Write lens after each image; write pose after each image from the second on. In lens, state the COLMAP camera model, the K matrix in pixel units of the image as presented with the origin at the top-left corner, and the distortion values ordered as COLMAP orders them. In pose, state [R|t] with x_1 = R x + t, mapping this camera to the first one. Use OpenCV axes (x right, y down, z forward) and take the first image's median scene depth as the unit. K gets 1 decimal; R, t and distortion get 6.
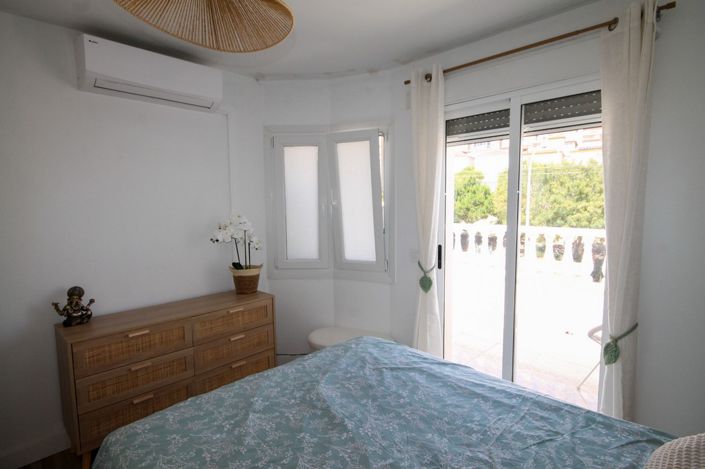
lens RADIAL K [[362.3, 0, 352.5], [0, 362.3, 234.5], [0, 0, 1]] dist [0.004163, 0.000580]
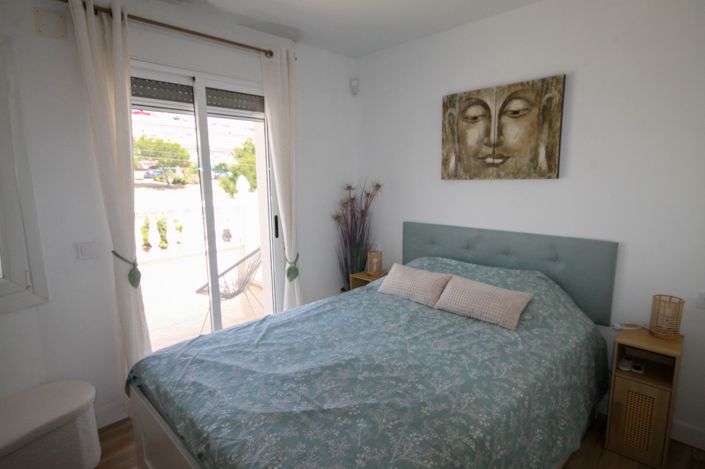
lens RADIAL K [[379.7, 0, 371.4], [0, 379.7, 232.9], [0, 0, 1]] dist [-0.001254, 0.000043]
pose [[-0.021131, -0.138728, 0.990105, -0.943065], [0.095662, 0.985502, 0.140124, -0.043835], [-0.995190, 0.097676, -0.007554, 0.698864]]
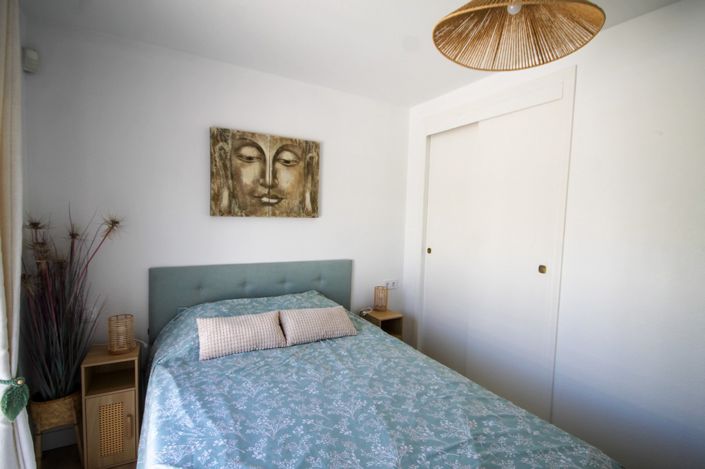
lens RADIAL K [[335.9, 0, 352.5], [0, 335.9, 234.5], [0, 0, 1]] dist [0.001093, 0.000765]
pose [[-0.961827, -0.038388, 0.270951, -0.164559], [0.000073, 0.990076, 0.140535, -0.129163], [-0.273657, 0.135190, -0.952279, 1.519676]]
